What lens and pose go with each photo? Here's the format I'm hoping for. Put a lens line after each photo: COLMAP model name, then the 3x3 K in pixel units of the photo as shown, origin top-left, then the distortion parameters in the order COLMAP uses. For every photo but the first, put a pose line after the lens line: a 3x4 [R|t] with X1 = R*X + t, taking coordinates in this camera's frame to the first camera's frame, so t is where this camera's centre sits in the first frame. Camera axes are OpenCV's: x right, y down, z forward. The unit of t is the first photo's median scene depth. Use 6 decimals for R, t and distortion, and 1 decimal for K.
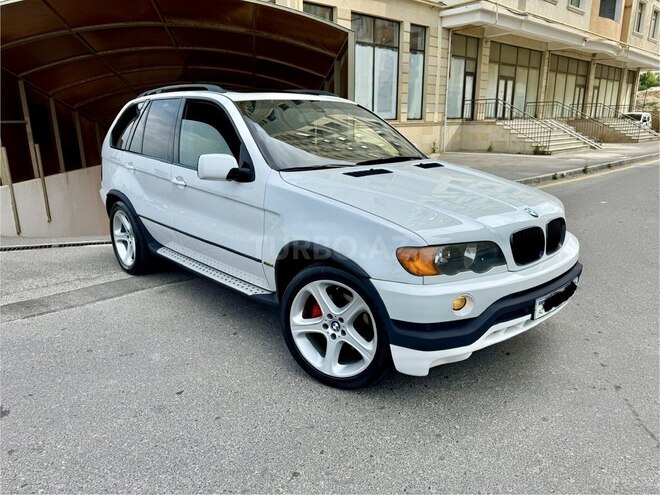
lens RADIAL K [[464.0, 0, 330.9], [0, 464.0, 249.6], [0, 0, 1]] dist [0.036928, -0.056680]
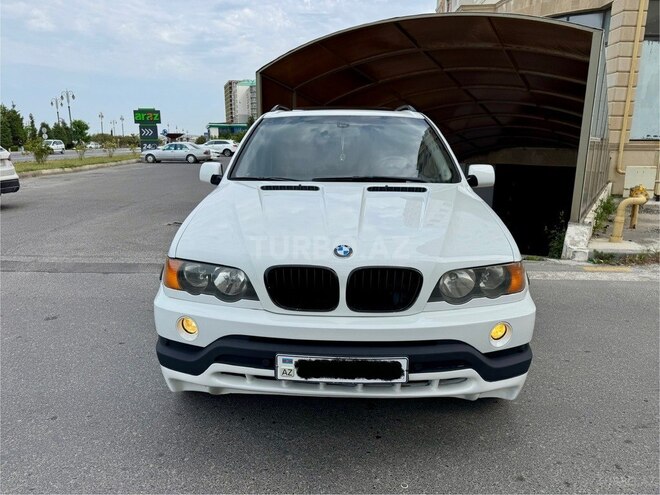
lens RADIAL K [[474.8, 0, 364.7], [0, 474.8, 248.5], [0, 0, 1]] dist [0.029572, -0.055533]
pose [[0.720293, 0.159511, -0.675081, 0.589164], [-0.192787, 0.980894, 0.026072, -0.065917], [0.666341, 0.111368, 0.737283, 0.264741]]
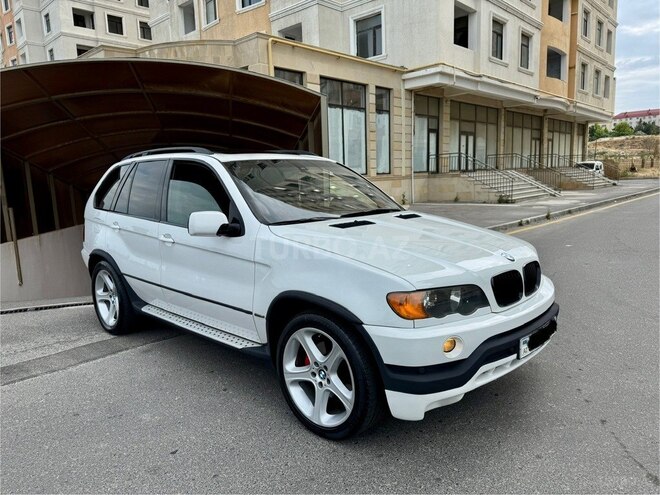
lens RADIAL K [[464.0, 0, 330.9], [0, 464.0, 249.6], [0, 0, 1]] dist [0.036928, -0.056680]
pose [[0.997631, -0.035497, 0.058927, -0.022828], [0.041976, 0.992749, -0.112634, 0.005267], [-0.054501, 0.114841, 0.991888, -0.022548]]
